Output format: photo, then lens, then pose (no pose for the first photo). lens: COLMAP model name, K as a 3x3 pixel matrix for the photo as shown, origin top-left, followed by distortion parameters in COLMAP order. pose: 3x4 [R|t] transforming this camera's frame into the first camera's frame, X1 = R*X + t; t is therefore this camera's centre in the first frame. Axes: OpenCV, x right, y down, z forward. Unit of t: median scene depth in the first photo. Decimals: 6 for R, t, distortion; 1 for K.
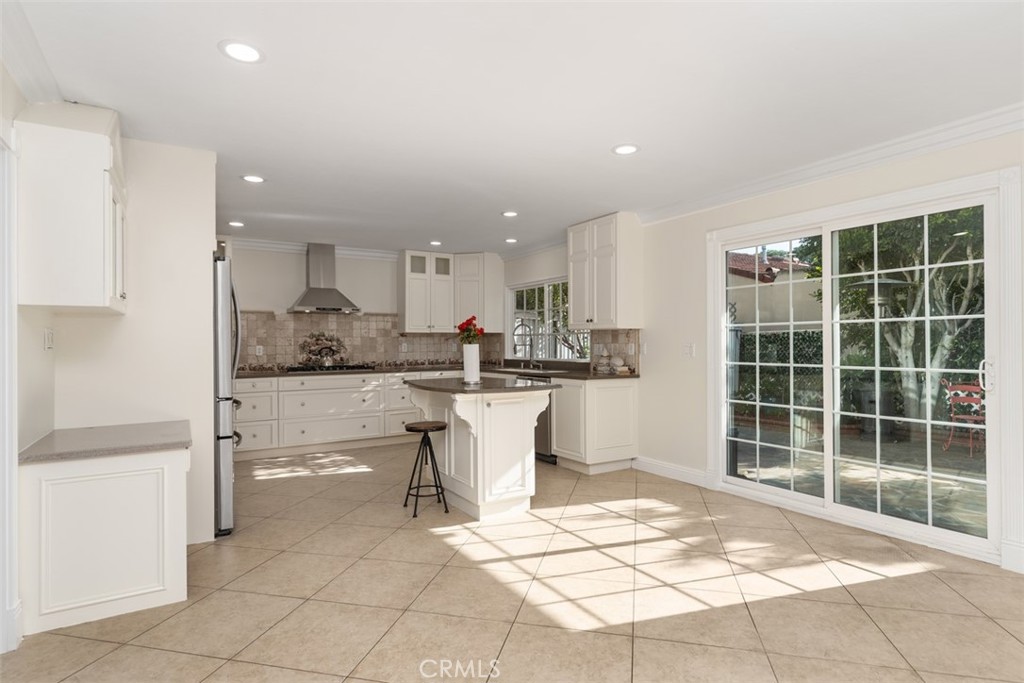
lens RADIAL K [[540.6, 0, 513.8], [0, 540.6, 338.2], [0, 0, 1]] dist [0.002108, 0.000499]
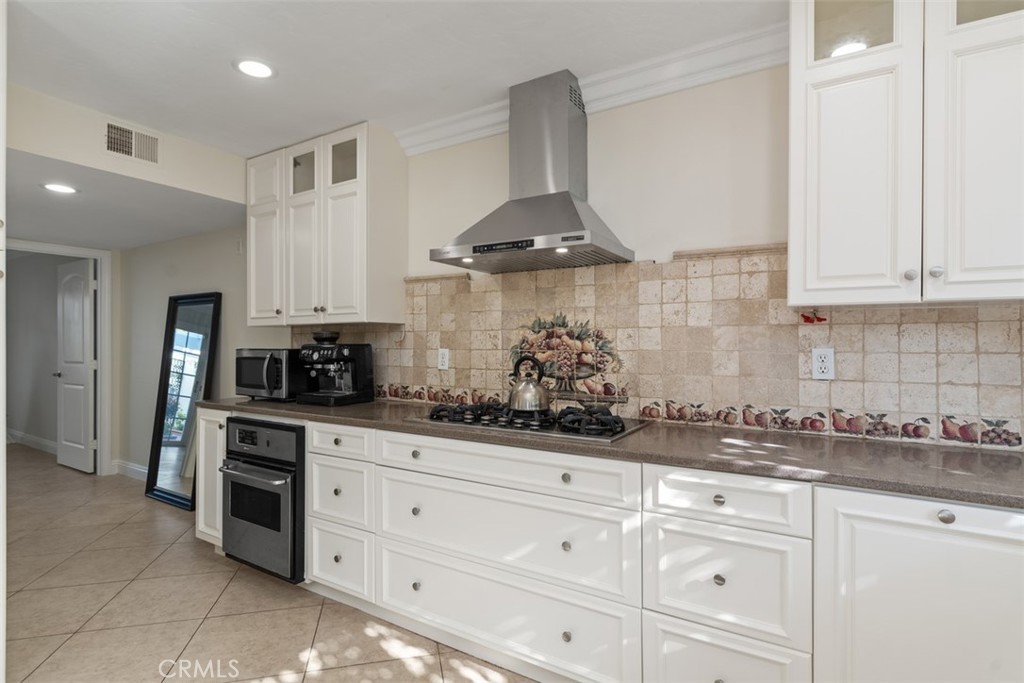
lens RADIAL K [[511.1, 0, 512.5], [0, 511.1, 339.2], [0, 0, 1]] dist [0.000519, -0.001995]
pose [[0.443041, 0.004222, -0.896491, -0.049223], [0.004735, 0.999964, 0.007049, 0.003102], [0.896489, -0.007368, 0.443005, 0.899626]]
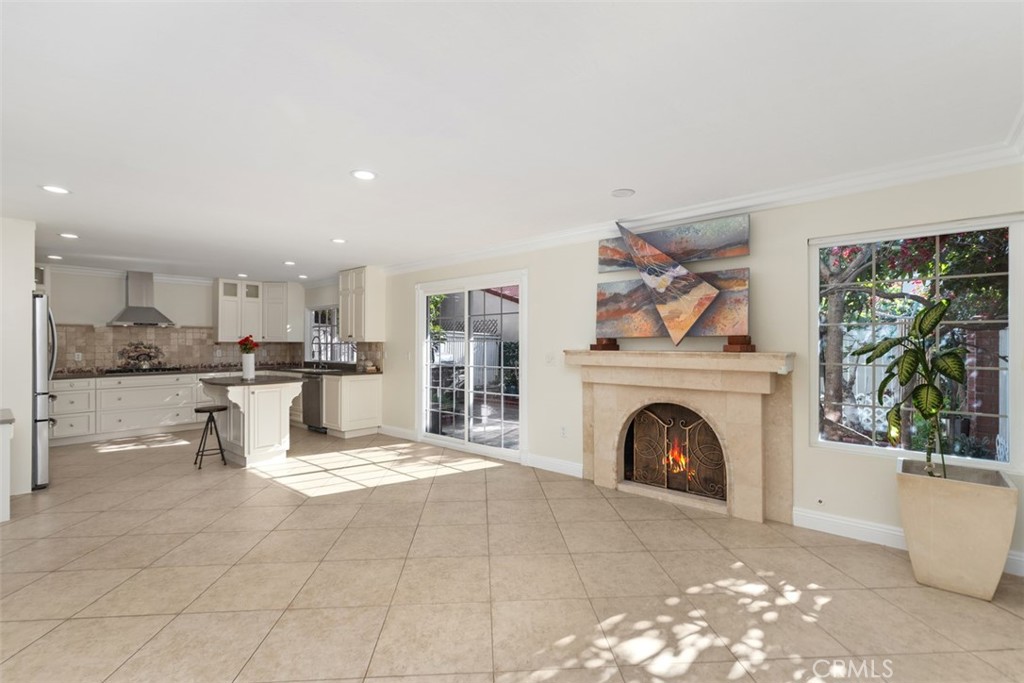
lens RADIAL K [[466.1, 0, 507.6], [0, 466.1, 338.7], [0, 0, 1]] dist [0.017069, -0.001559]
pose [[0.959601, 0.006033, 0.281299, 0.172905], [-0.005344, 0.999981, -0.003213, -0.020940], [-0.281313, 0.001580, 0.959615, -0.321156]]
